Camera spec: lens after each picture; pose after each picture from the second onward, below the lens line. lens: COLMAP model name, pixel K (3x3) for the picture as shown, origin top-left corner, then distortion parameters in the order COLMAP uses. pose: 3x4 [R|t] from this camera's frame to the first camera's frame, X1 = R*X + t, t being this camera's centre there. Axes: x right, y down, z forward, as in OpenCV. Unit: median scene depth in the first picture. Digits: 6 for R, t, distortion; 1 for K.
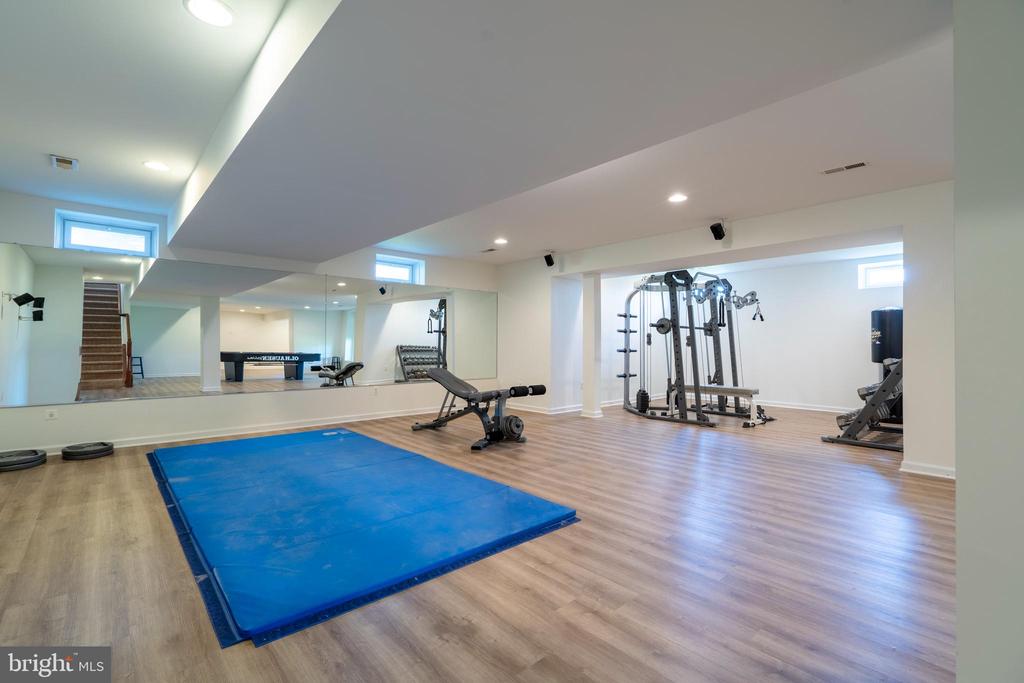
lens RADIAL K [[469.6, 0, 510.0], [0, 469.6, 333.0], [0, 0, 1]] dist [0.001544, 0.000989]
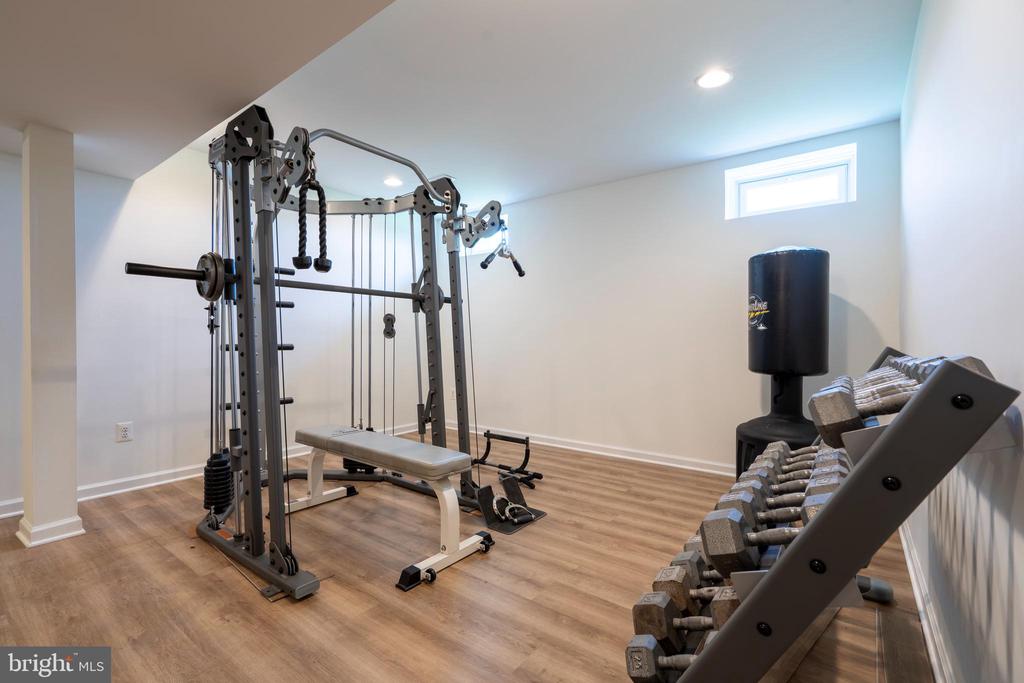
lens RADIAL K [[469.6, 0, 510.0], [0, 469.6, 333.0], [0, 0, 1]] dist [0.001544, 0.000989]
pose [[0.980988, 0.002976, 0.194046, 0.449504], [-0.004594, 0.999958, 0.007888, 0.022663], [-0.194014, -0.008630, 0.980961, 0.592732]]
